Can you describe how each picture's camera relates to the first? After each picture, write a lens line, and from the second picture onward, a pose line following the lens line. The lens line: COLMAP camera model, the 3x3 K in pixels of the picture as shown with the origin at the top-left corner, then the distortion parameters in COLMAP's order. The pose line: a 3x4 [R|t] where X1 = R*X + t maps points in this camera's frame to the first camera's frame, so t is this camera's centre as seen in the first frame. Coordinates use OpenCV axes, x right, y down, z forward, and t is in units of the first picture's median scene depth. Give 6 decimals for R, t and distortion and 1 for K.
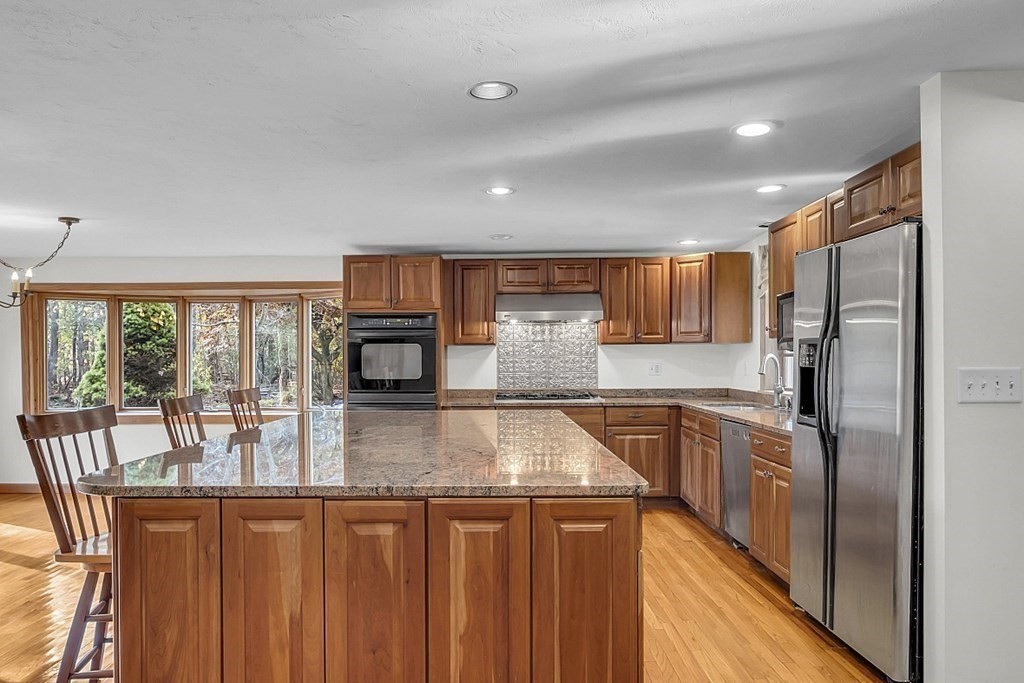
lens RADIAL K [[706.3, 0, 495.4], [0, 706.3, 366.8], [0, 0, 1]] dist [-0.008006, -0.003083]
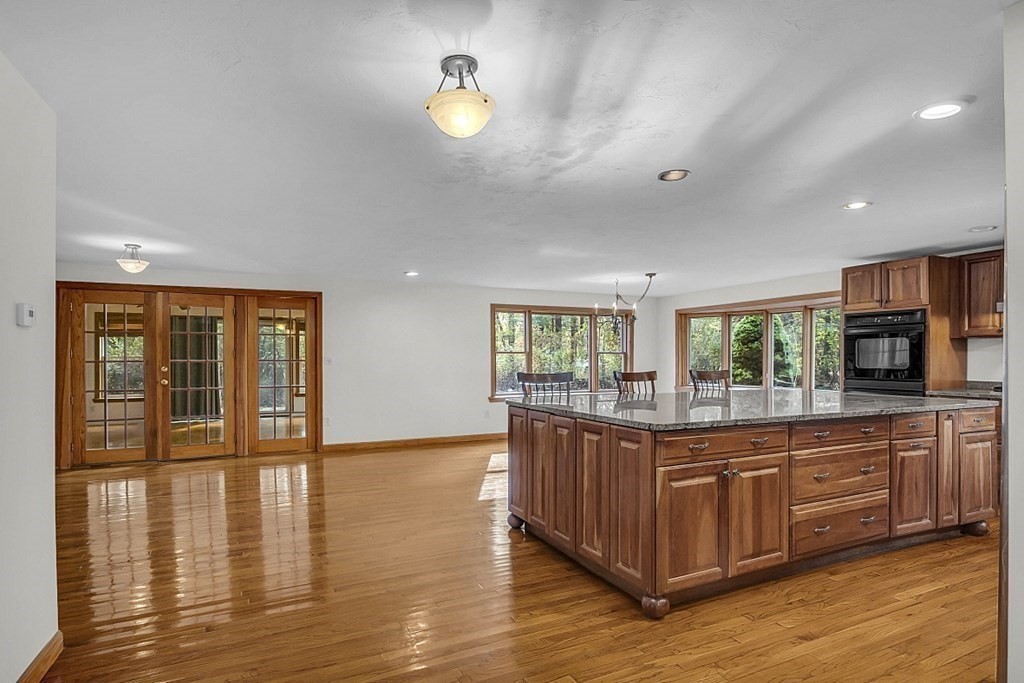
lens RADIAL K [[550.5, 0, 516.6], [0, 550.5, 349.2], [0, 0, 1]] dist [-0.003455, -0.000482]
pose [[0.446195, -0.012488, -0.894849, 0.393761], [-0.010980, 0.999751, -0.019427, 0.009395], [0.894869, 0.018494, 0.445946, 0.058590]]
